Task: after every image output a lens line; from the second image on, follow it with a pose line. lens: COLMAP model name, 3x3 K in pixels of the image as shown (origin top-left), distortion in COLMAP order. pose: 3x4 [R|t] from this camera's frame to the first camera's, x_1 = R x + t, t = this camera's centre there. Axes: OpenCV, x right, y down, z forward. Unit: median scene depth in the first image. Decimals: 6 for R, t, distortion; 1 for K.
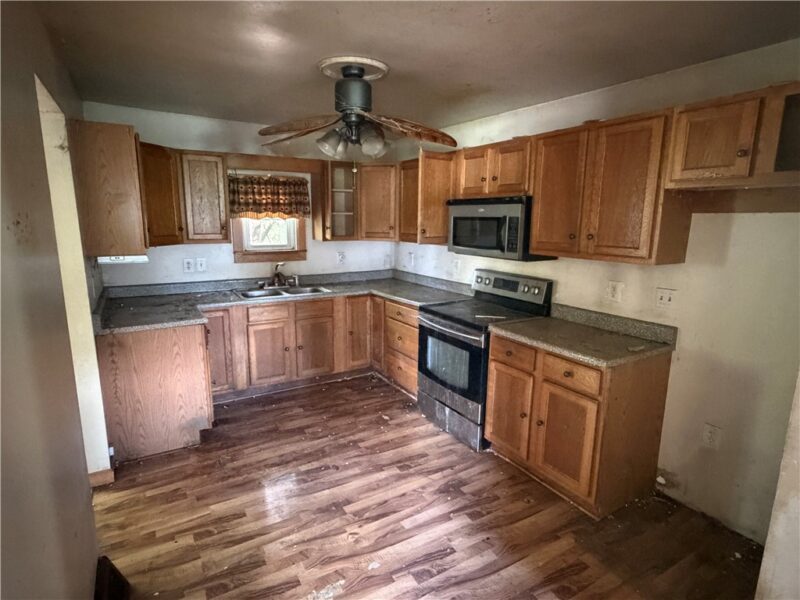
lens RADIAL K [[439.7, 0, 400.1], [0, 439.7, 301.1], [0, 0, 1]] dist [0.001243, 0.000374]
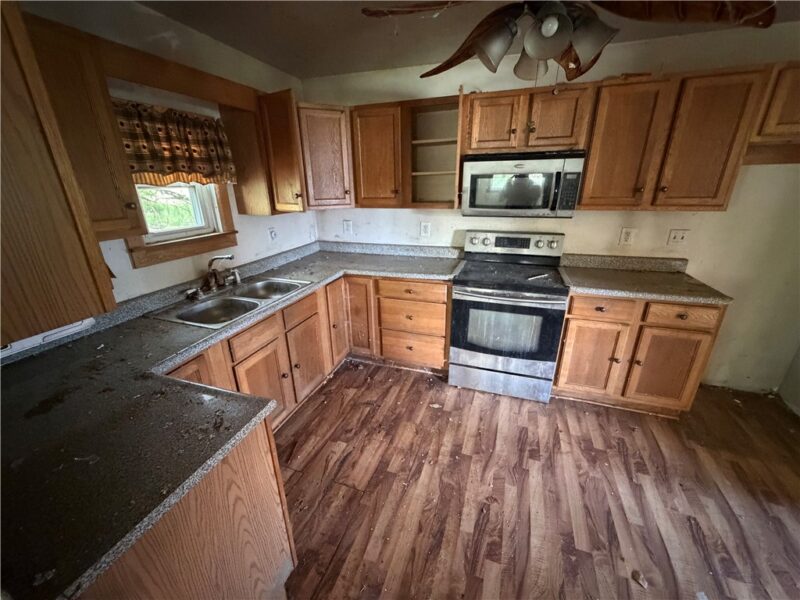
lens RADIAL K [[320.1, 0, 400.1], [0, 320.1, 300.7], [0, 0, 1]] dist [-0.000420, -0.000418]
pose [[0.769557, -0.244453, 0.589937, -0.440007], [0.142659, 0.966292, 0.214308, -0.103568], [-0.622439, -0.080762, 0.778490, 0.556779]]
